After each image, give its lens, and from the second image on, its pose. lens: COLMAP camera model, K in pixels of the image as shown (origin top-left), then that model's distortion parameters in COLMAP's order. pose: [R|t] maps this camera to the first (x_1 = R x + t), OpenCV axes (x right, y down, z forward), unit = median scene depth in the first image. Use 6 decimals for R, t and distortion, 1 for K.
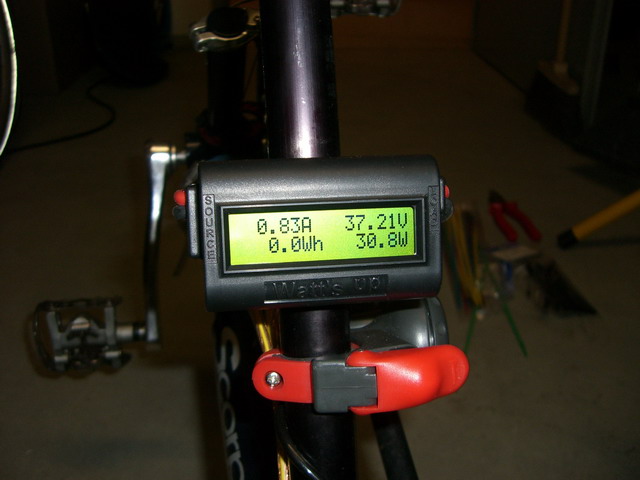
lens RADIAL K [[699.8, 0, 320.0], [0, 699.8, 240.0], [0, 0, 1]] dist [-0.222489, 0.242387]
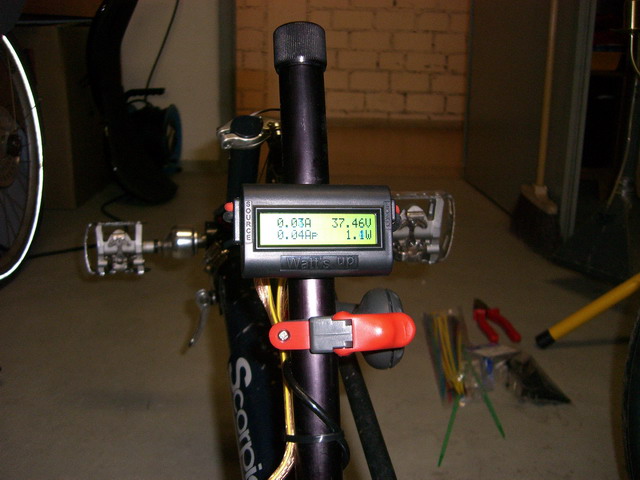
lens RADIAL K [[699.8, 0, 320.0], [0, 699.8, 240.0], [0, 0, 1]] dist [-0.222489, 0.242387]
pose [[0.999893, 0.014540, 0.001519, 0.006008], [-0.013993, 0.981979, -0.188469, 0.287627], [-0.004232, 0.188428, 0.982078, -0.515748]]
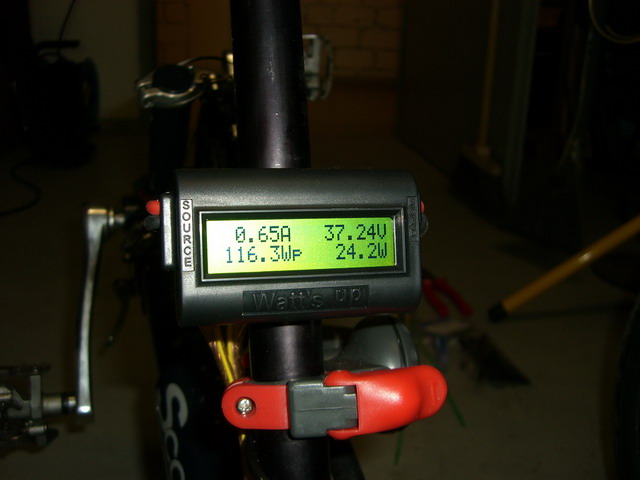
lens RADIAL K [[699.8, 0, 320.0], [0, 699.8, 240.0], [0, 0, 1]] dist [-0.222489, 0.242387]
pose [[0.993839, 0.000543, 0.110833, -0.071554], [0.013709, 0.991708, -0.127779, 0.100383], [-0.109983, 0.128511, 0.985590, 0.034154]]
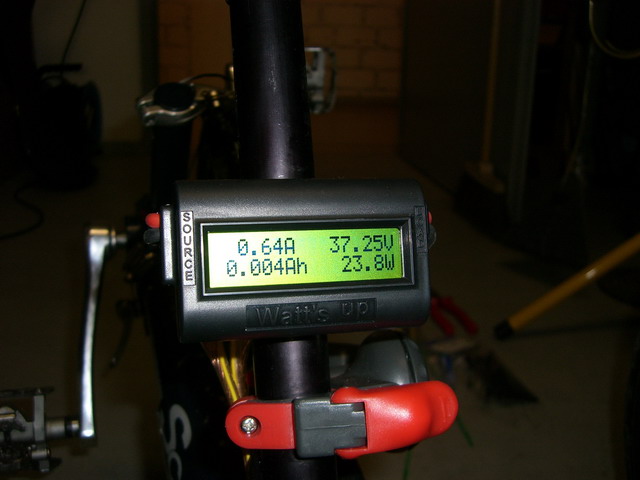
lens RADIAL K [[699.8, 0, 320.0], [0, 699.8, 240.0], [0, 0, 1]] dist [-0.222489, 0.242387]
pose [[0.994355, -0.008277, 0.105778, -0.070361], [0.024979, 0.987192, -0.157570, 0.107624], [-0.103119, 0.159323, 0.981826, 0.062857]]
